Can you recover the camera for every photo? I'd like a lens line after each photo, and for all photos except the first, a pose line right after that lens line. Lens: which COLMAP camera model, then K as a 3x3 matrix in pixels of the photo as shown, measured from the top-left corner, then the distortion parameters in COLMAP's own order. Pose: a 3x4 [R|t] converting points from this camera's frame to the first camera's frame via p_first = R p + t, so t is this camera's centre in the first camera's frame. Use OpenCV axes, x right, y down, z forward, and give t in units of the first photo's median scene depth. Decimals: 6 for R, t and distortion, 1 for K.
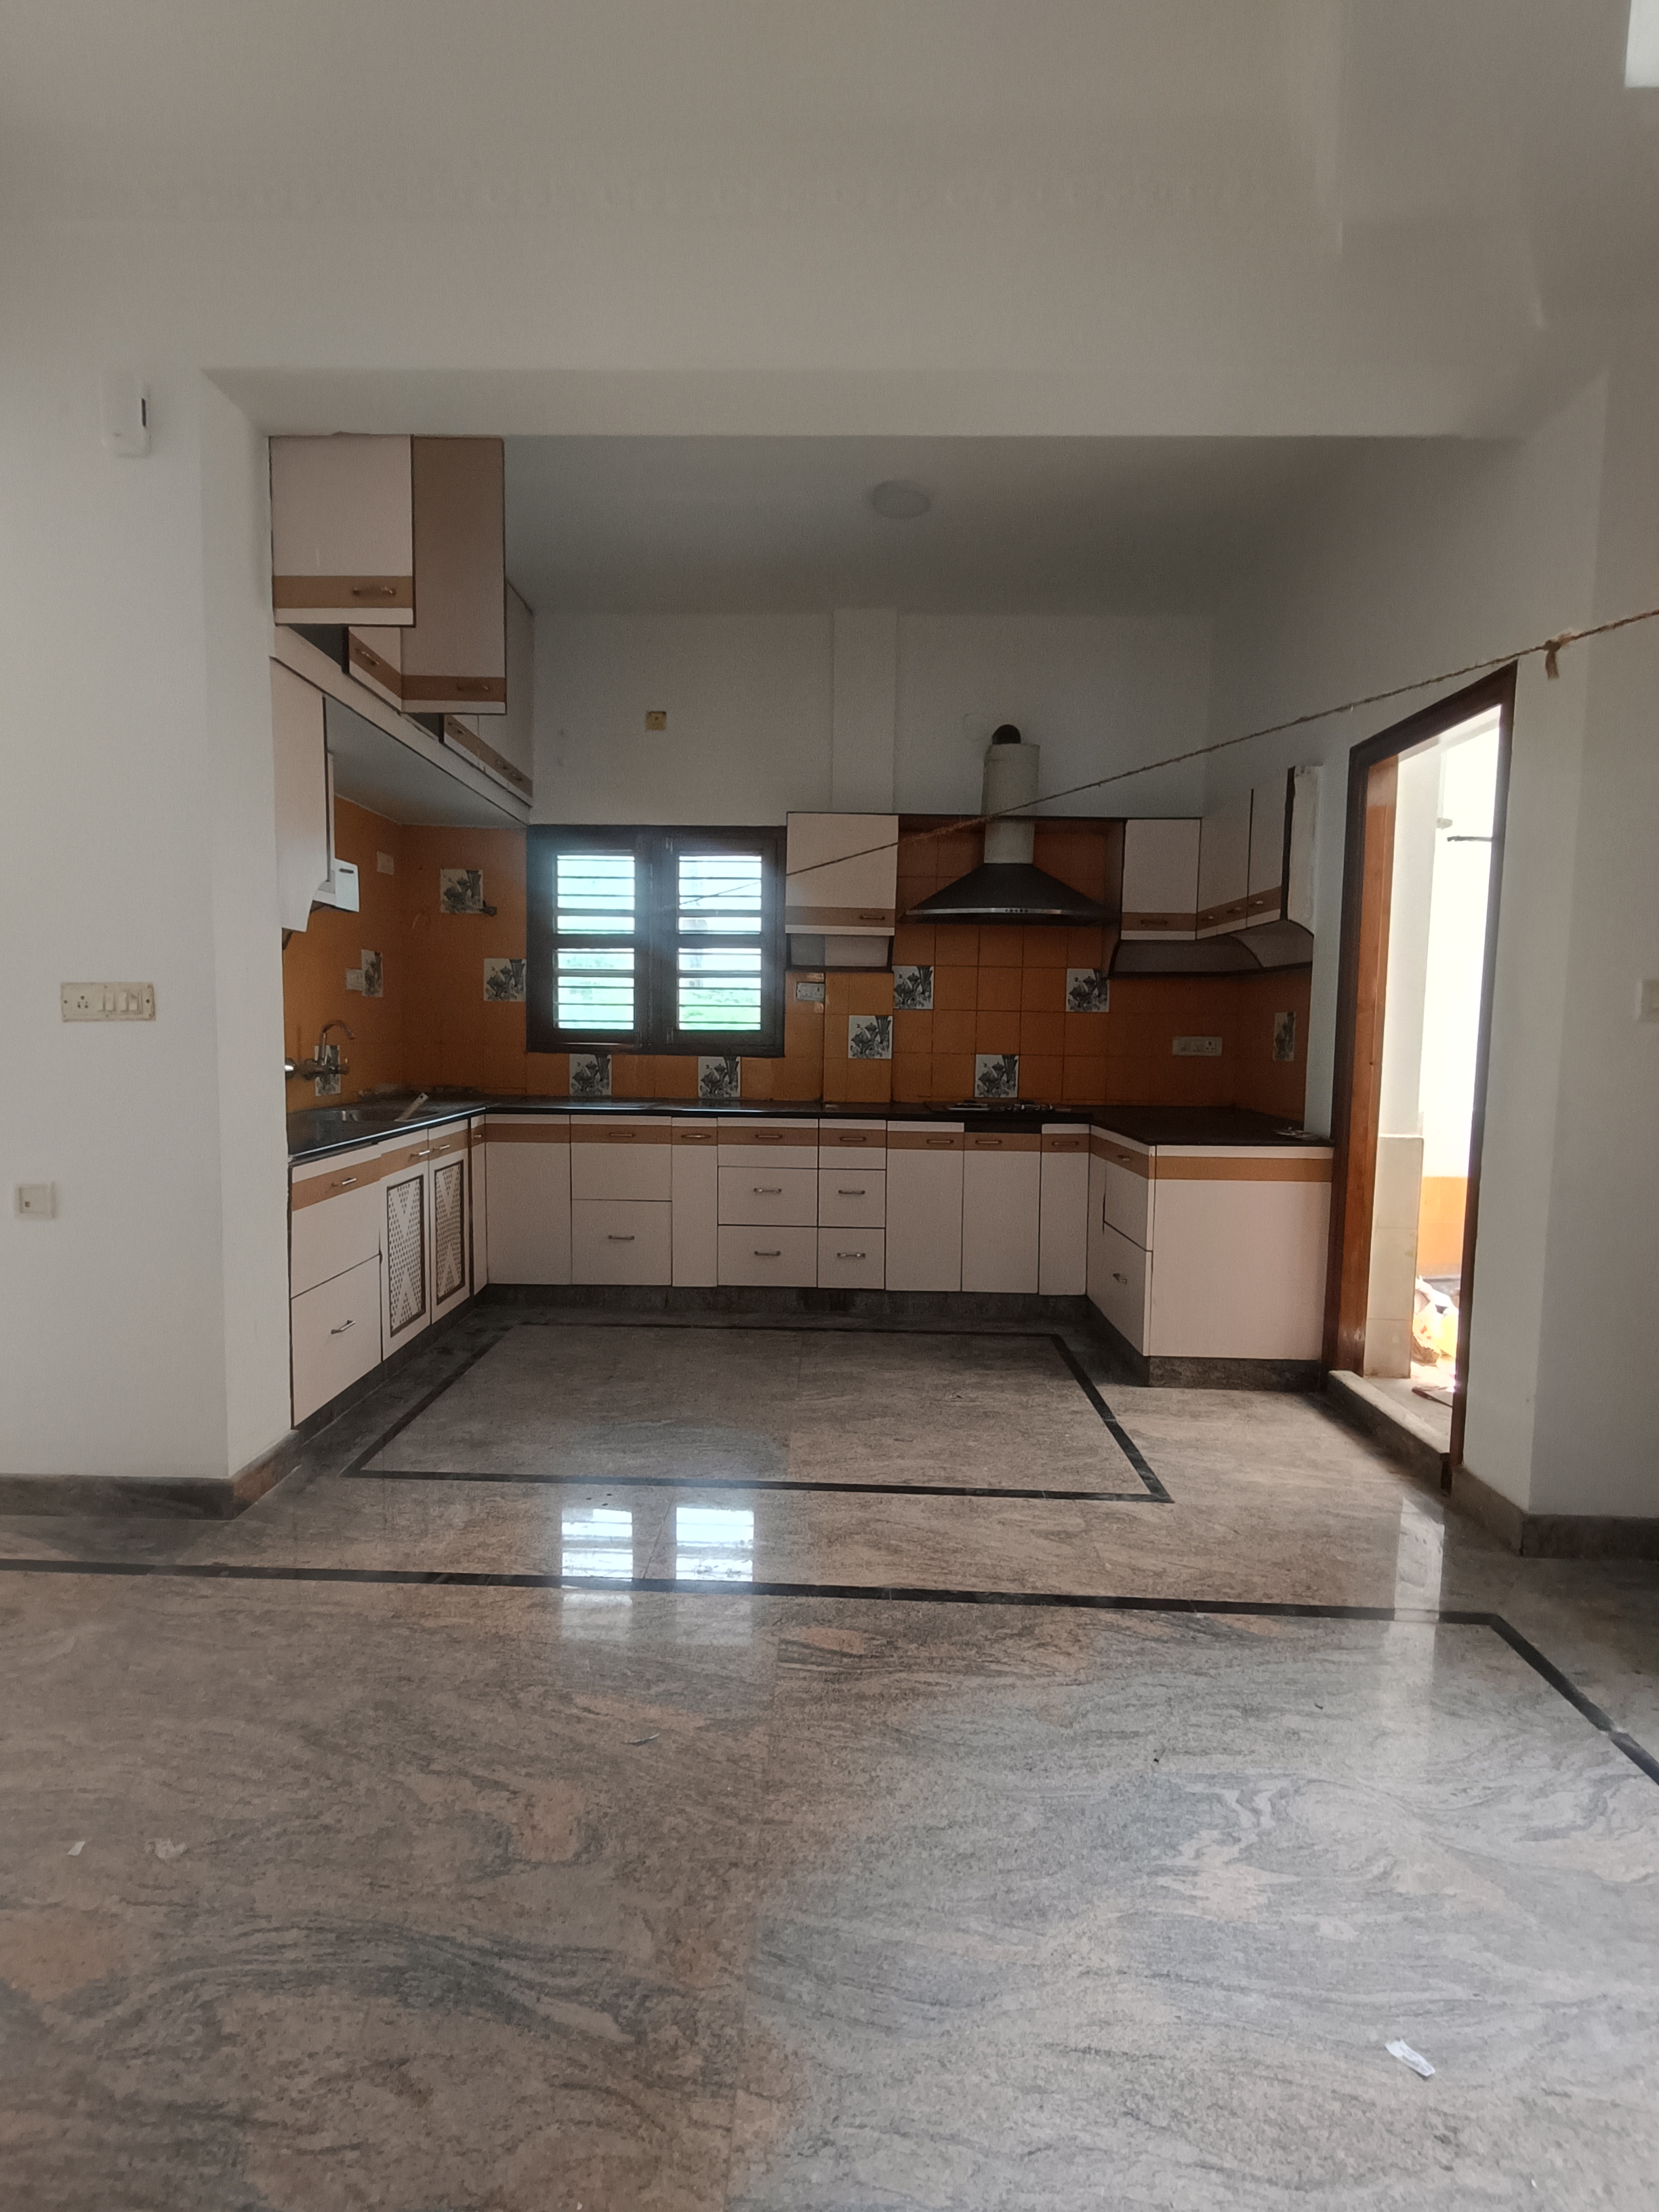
lens RADIAL K [[1025.6, 0, 794.6], [0, 1025.6, 1113.6], [0, 0, 1]] dist [0.005431, -0.003317]
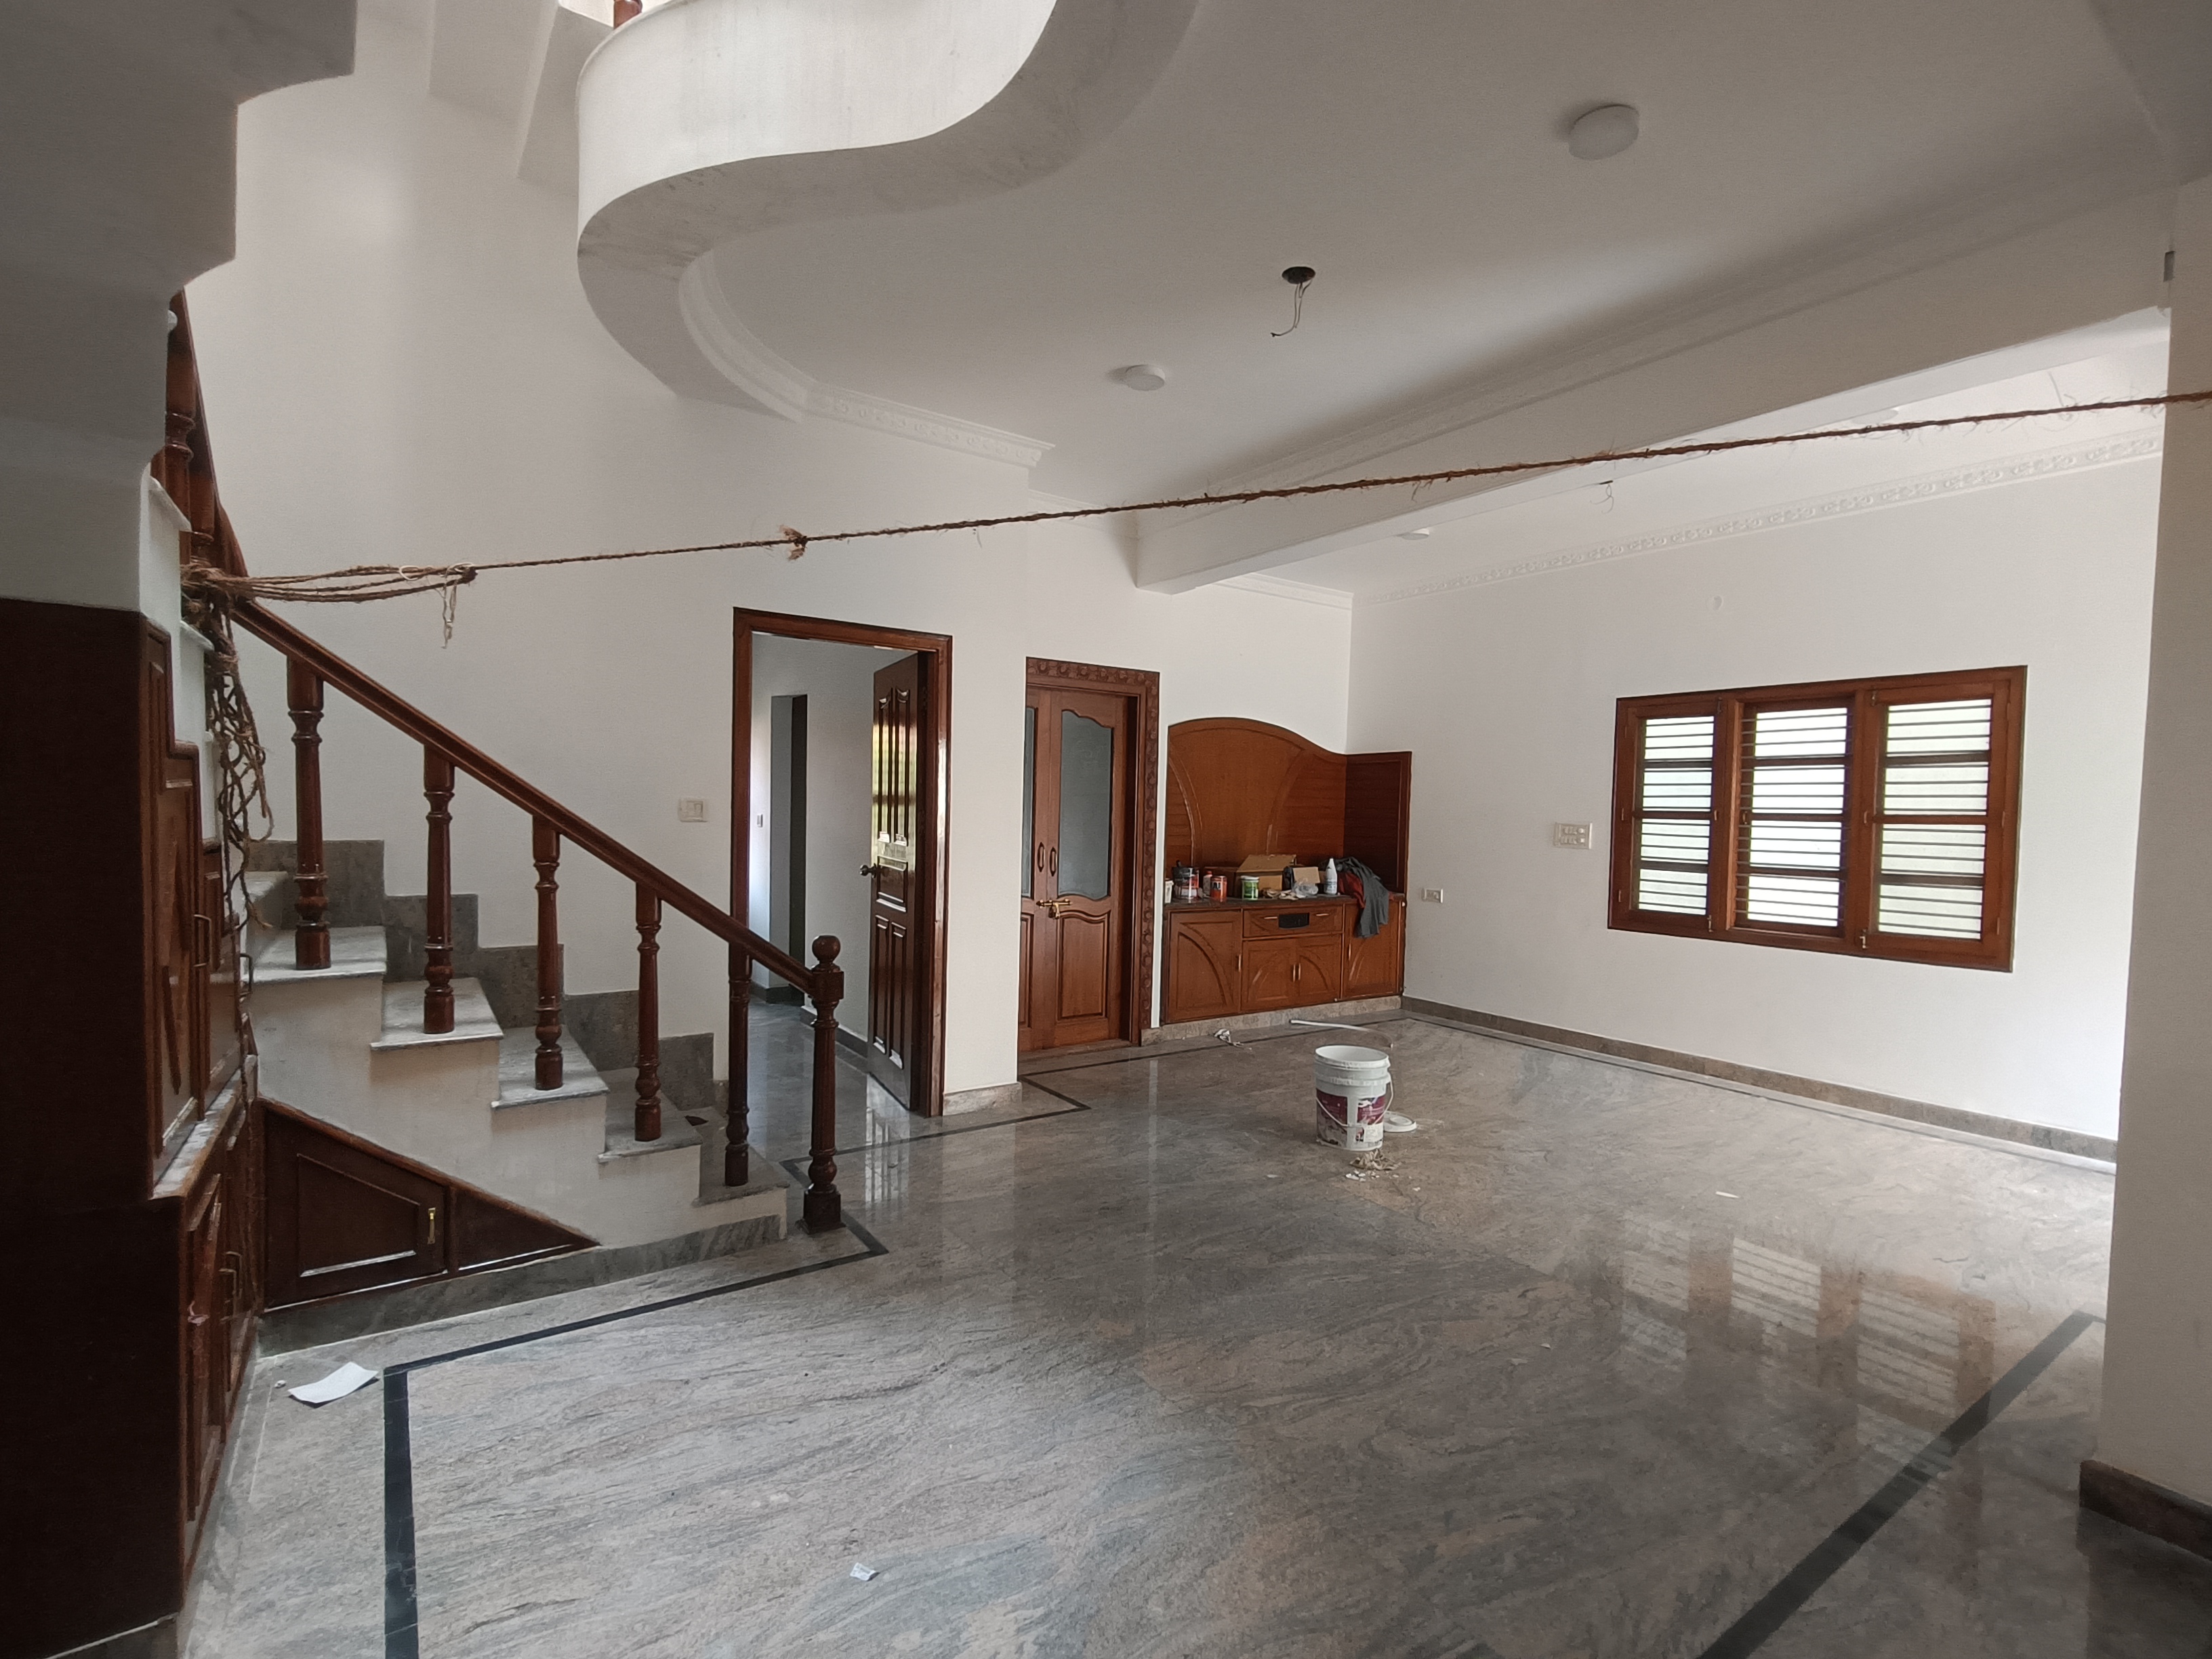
lens RADIAL K [[1025.6, 0, 1094.0], [0, 1025.6, 842.7], [0, 0, 1]] dist [0.005431, -0.003317]
pose [[-0.800676, -0.016553, -0.598869, 1.002556], [-0.088129, 0.991998, 0.090409, -0.241572], [0.592580, 0.125166, -0.795727, 1.813987]]
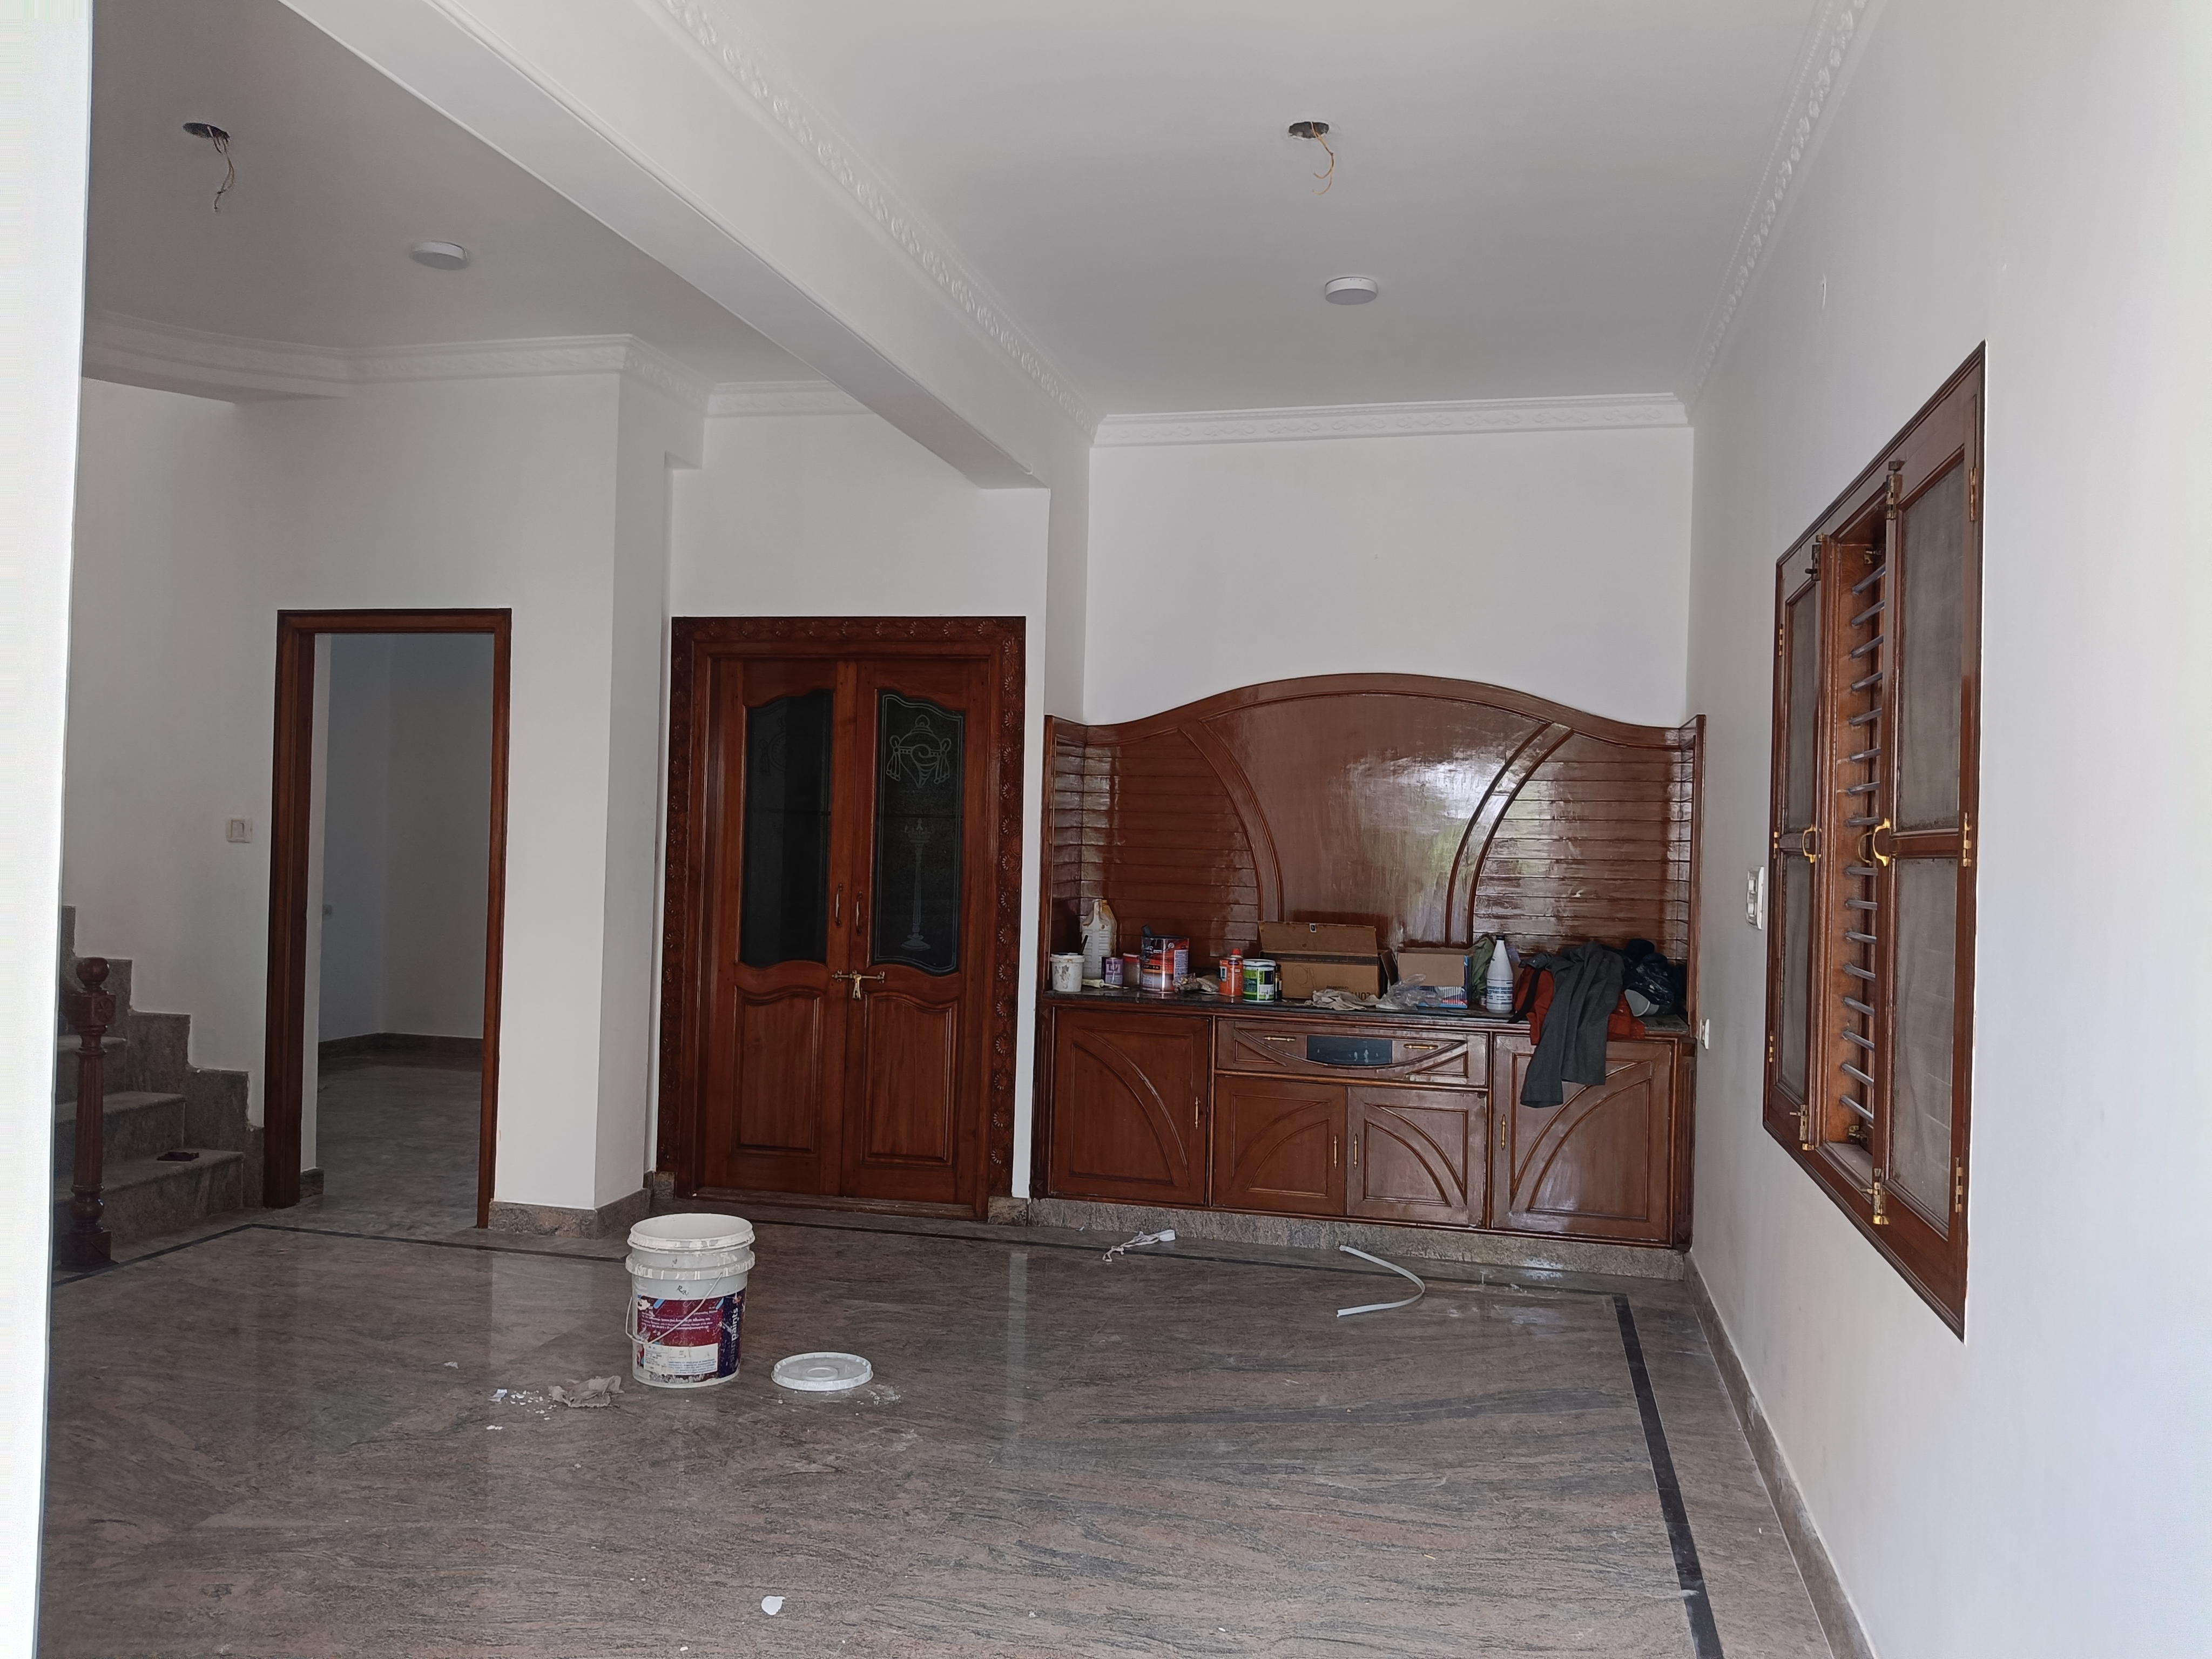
lens RADIAL K [[1699.1, 0, 1066.4], [0, 1699.1, 813.0], [0, 0, 1]] dist [0.020854, -0.045625]
pose [[-0.978664, -0.040396, 0.201458, -2.468084], [-0.024660, 0.996488, 0.080020, -0.414053], [-0.203983, 0.073345, -0.976223, 2.687589]]
